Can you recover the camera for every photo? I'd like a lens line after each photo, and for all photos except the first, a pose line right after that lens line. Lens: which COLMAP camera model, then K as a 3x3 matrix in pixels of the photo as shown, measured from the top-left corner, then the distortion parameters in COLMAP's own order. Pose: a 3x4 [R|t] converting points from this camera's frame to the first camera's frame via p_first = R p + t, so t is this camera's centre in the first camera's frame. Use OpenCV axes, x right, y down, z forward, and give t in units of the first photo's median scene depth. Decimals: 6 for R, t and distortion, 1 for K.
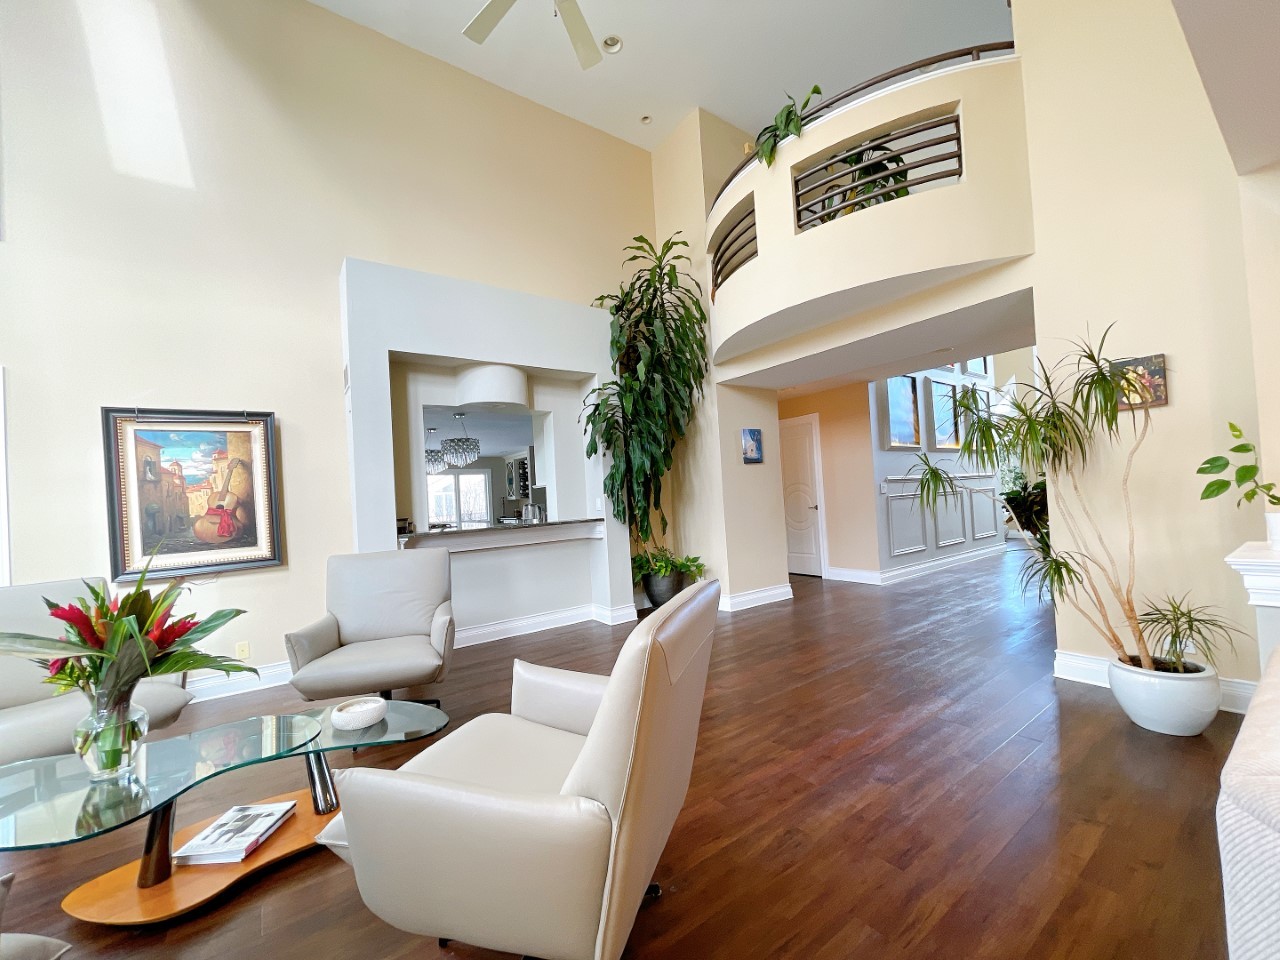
lens RADIAL K [[522.6, 0, 640.2], [0, 522.6, 485.5], [0, 0, 1]] dist [0.002643, 0.001777]
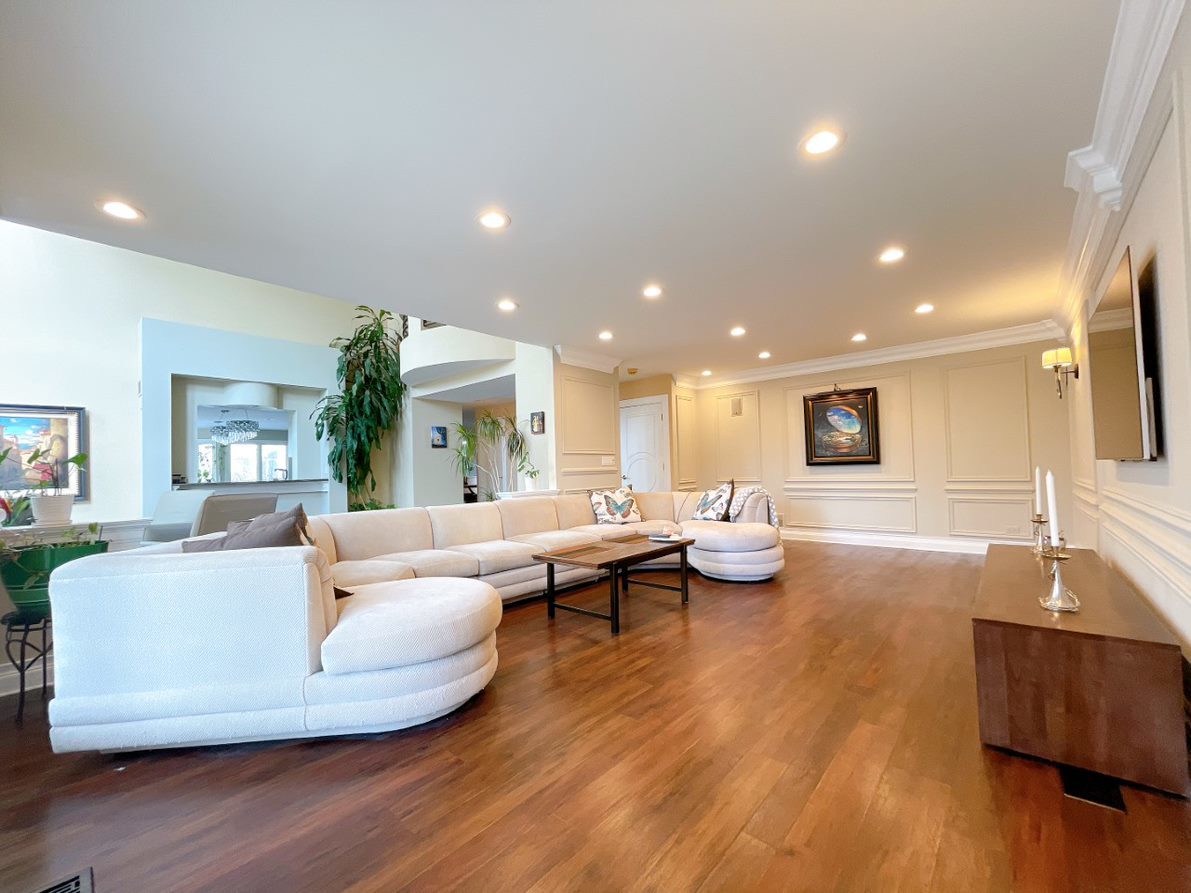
lens RADIAL K [[486.3, 0, 596.7], [0, 486.3, 450.9], [0, 0, 1]] dist [0.002643, 0.001777]
pose [[0.975388, 0.038381, 0.217130, 0.418486], [-0.033975, 0.999135, -0.023992, -0.015343], [-0.217863, 0.016025, 0.975848, -0.656875]]
